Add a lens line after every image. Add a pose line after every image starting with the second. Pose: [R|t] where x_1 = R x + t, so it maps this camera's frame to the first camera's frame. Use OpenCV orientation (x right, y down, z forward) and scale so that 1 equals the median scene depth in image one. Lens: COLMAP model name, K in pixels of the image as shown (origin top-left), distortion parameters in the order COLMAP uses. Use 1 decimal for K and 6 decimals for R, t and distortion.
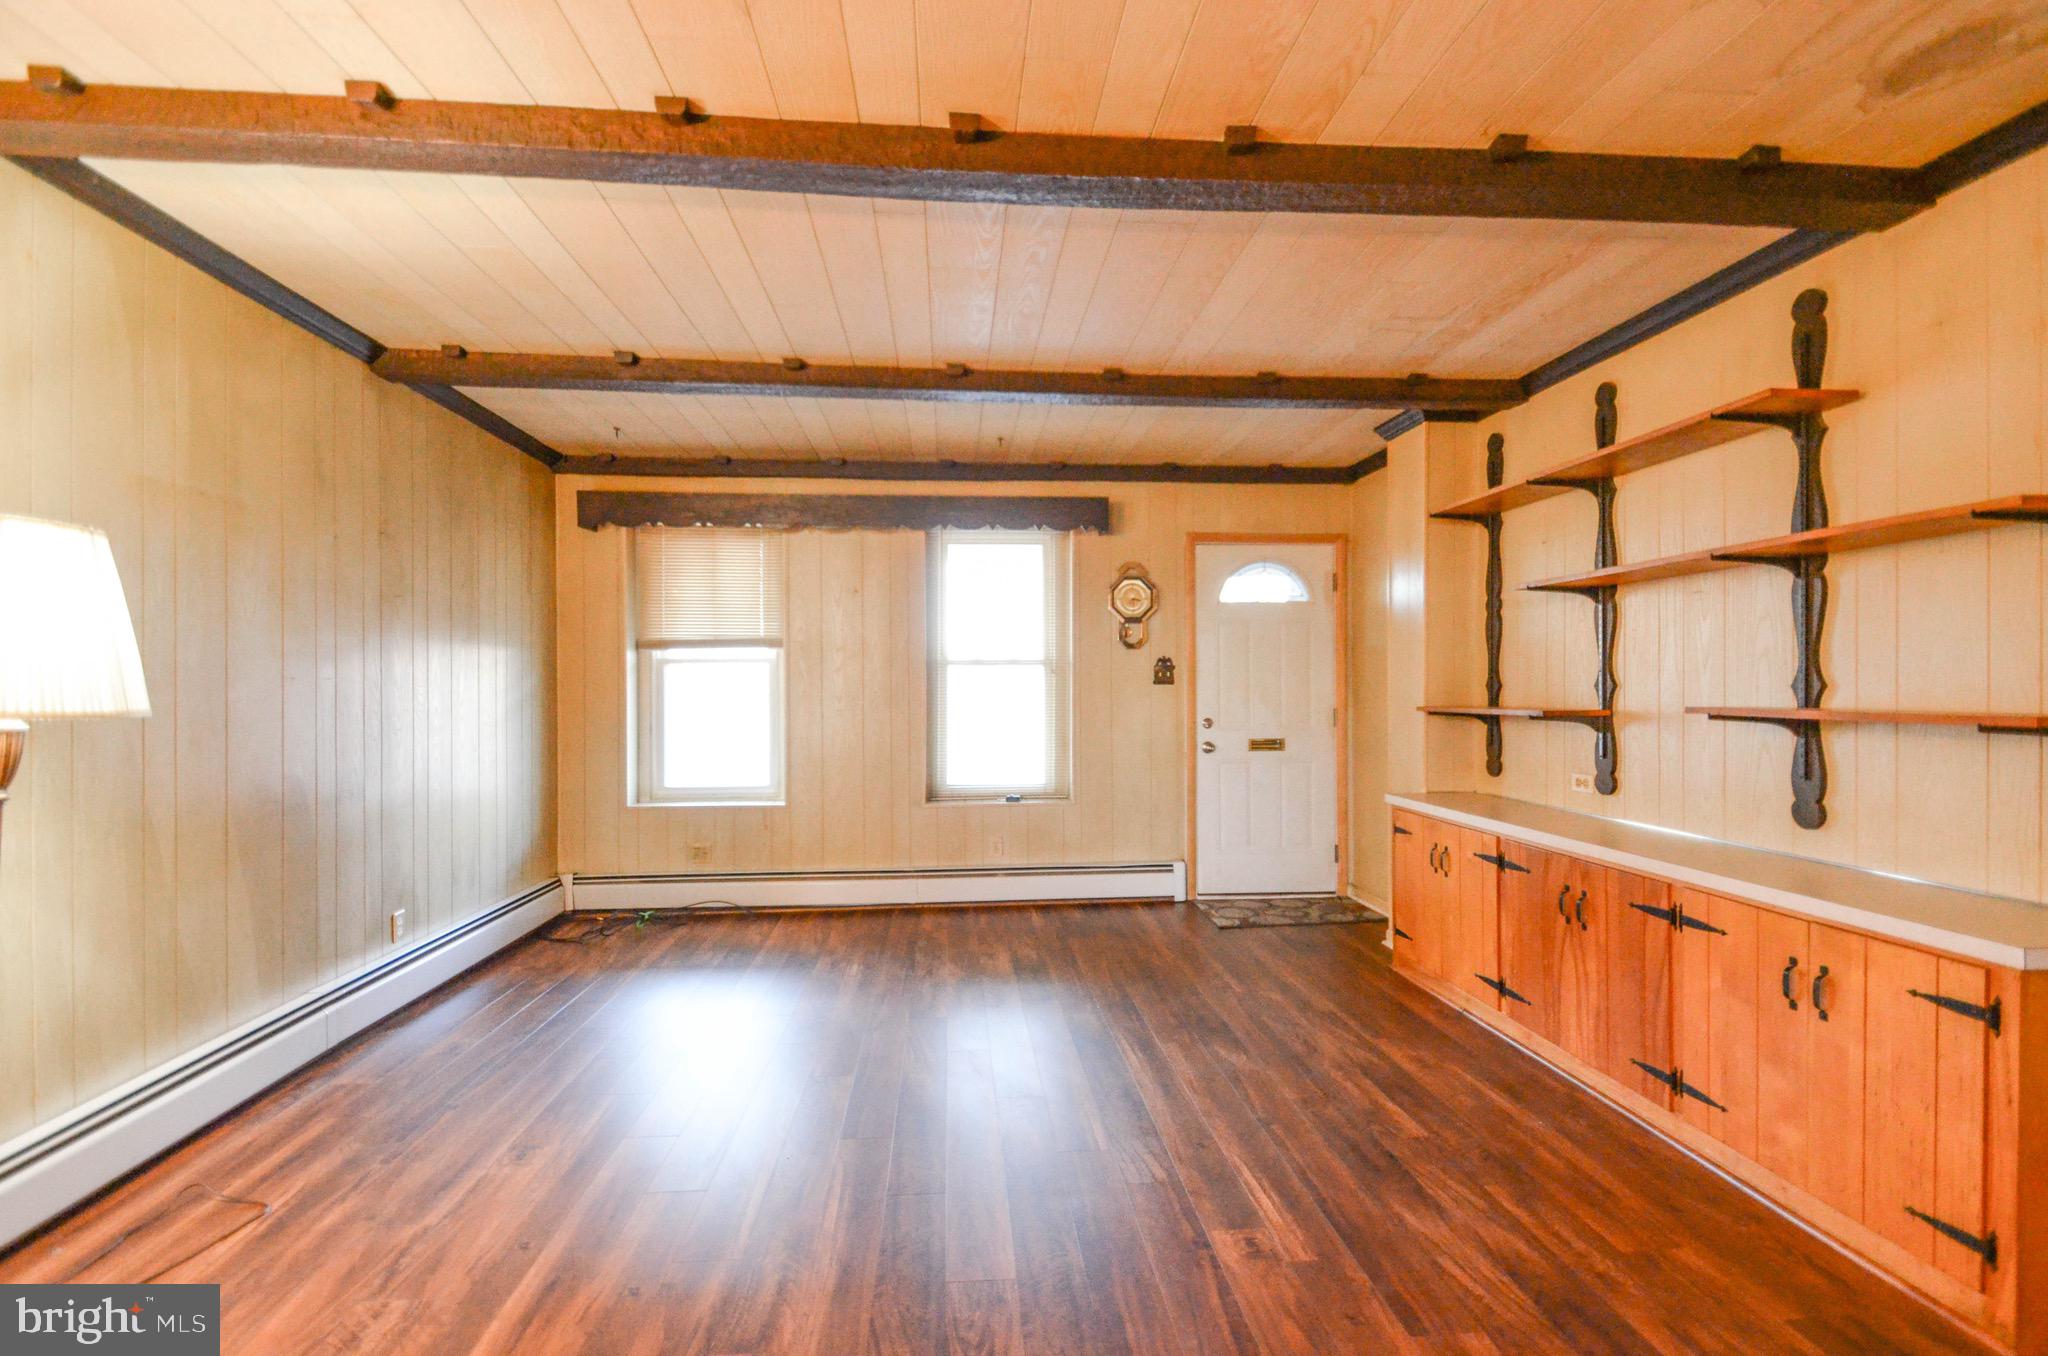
lens RADIAL K [[940.4, 0, 1019.9], [0, 940.4, 686.4], [0, 0, 1]] dist [0.000925, -0.000368]
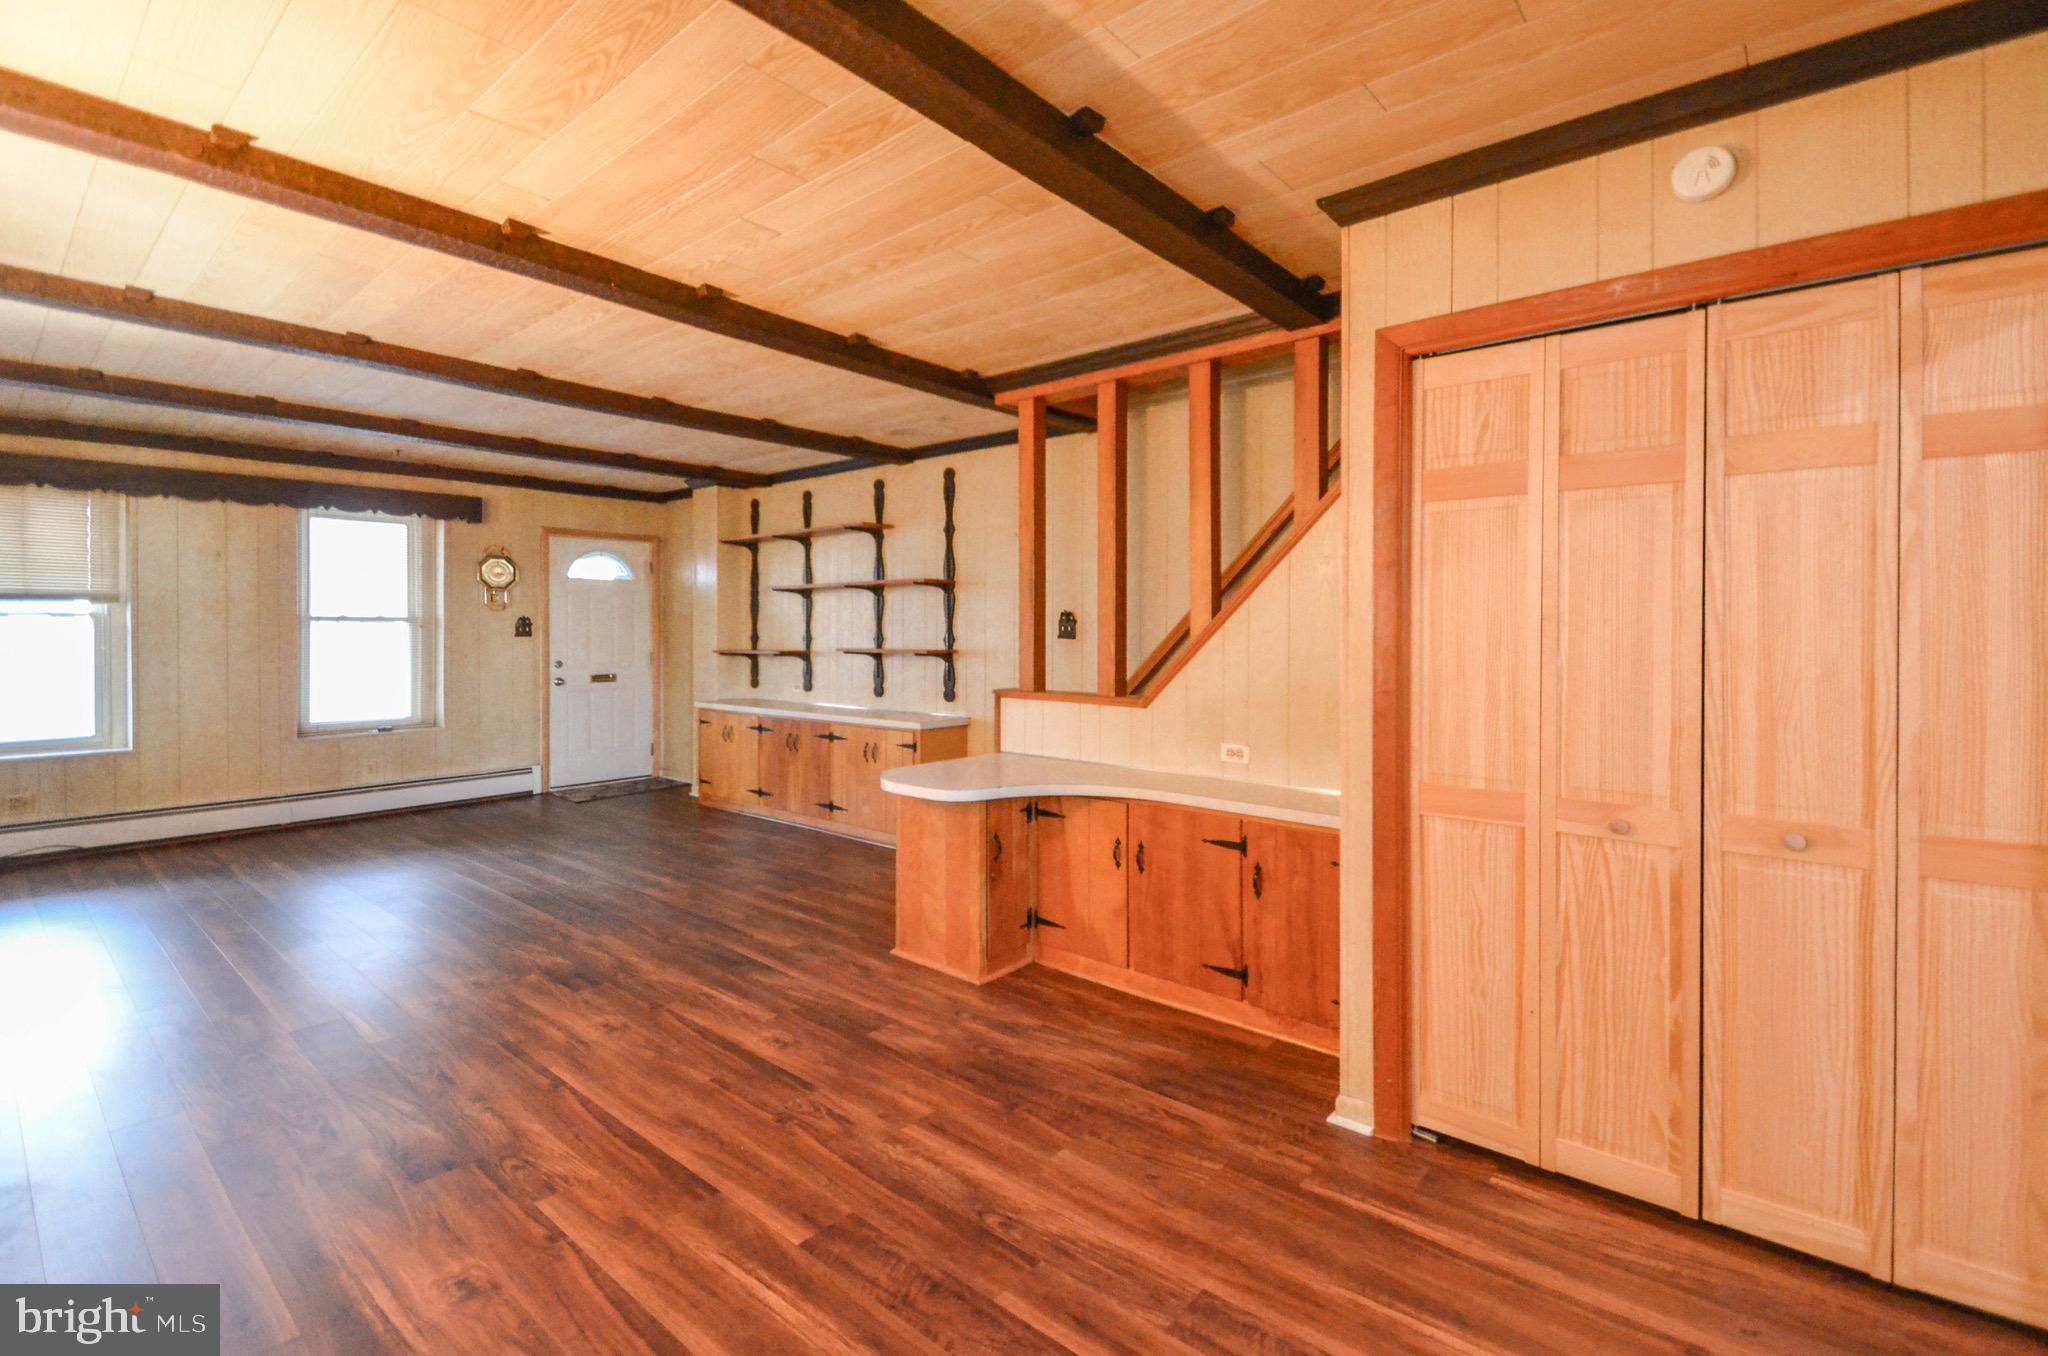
lens RADIAL K [[915.9, 0, 1088.7], [0, 915.9, 635.6], [0, 0, 1]] dist [0.000912, -0.000057]
pose [[0.672113, -0.002628, 0.740444, -0.408956], [-0.001042, 0.999989, 0.004495, -0.015403], [-0.740448, -0.003792, 0.672103, -0.732472]]
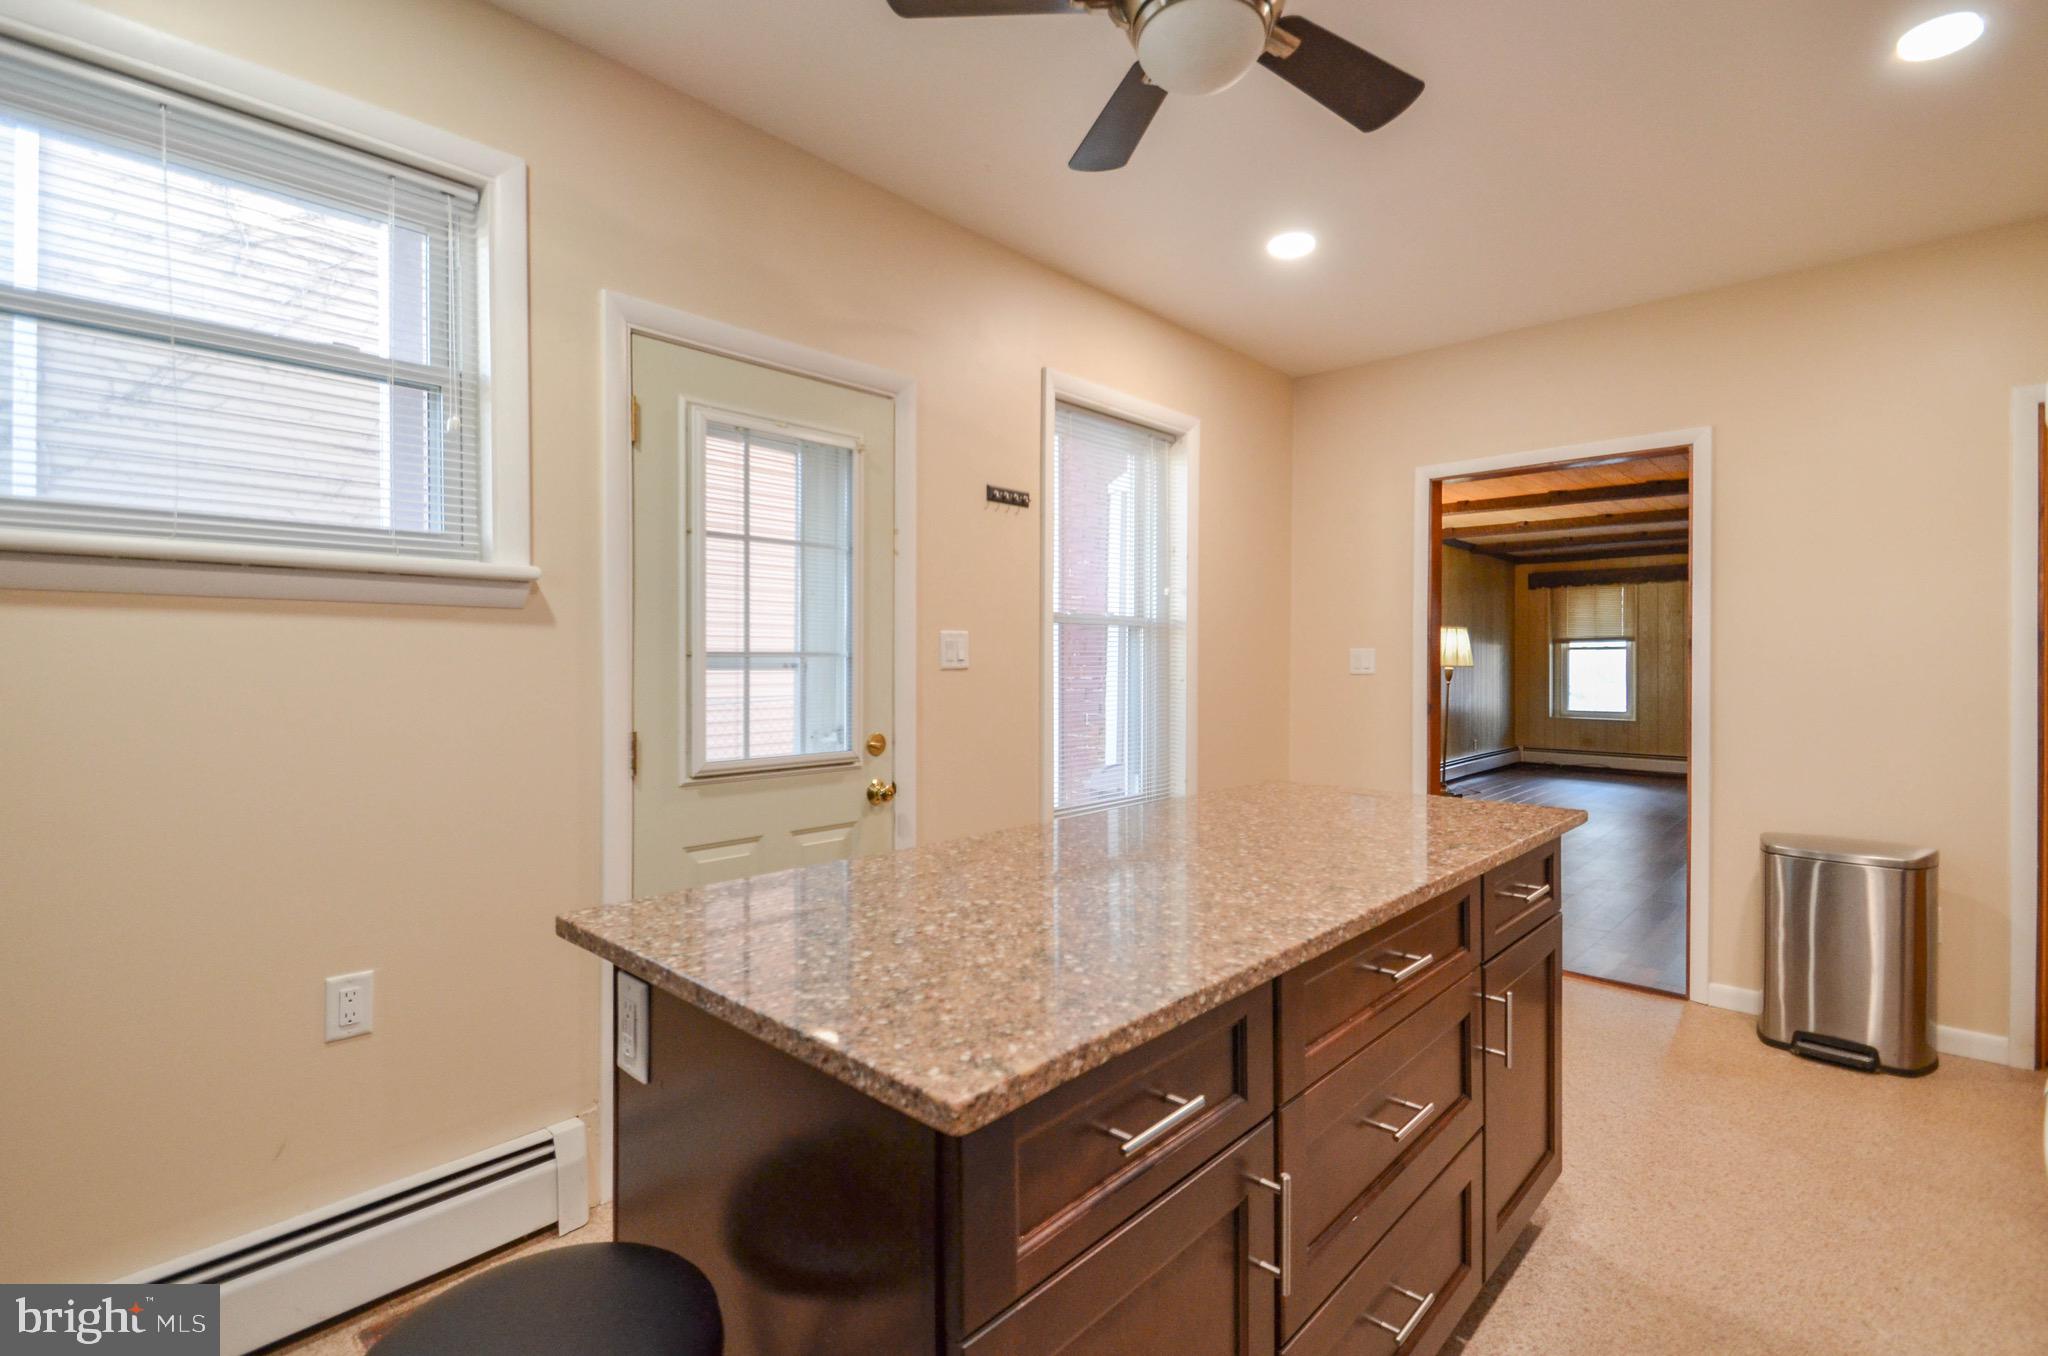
lens RADIAL K [[929.2, 0, 1021.9], [0, 929.2, 649.3], [0, 0, 1]] dist [0.003965, 0.000441]
pose [[0.676476, -0.008322, -0.736418, 0.465844], [-0.002349, 0.999907, -0.013457, 0.006722], [0.736461, 0.010834, 0.676393, -1.865419]]
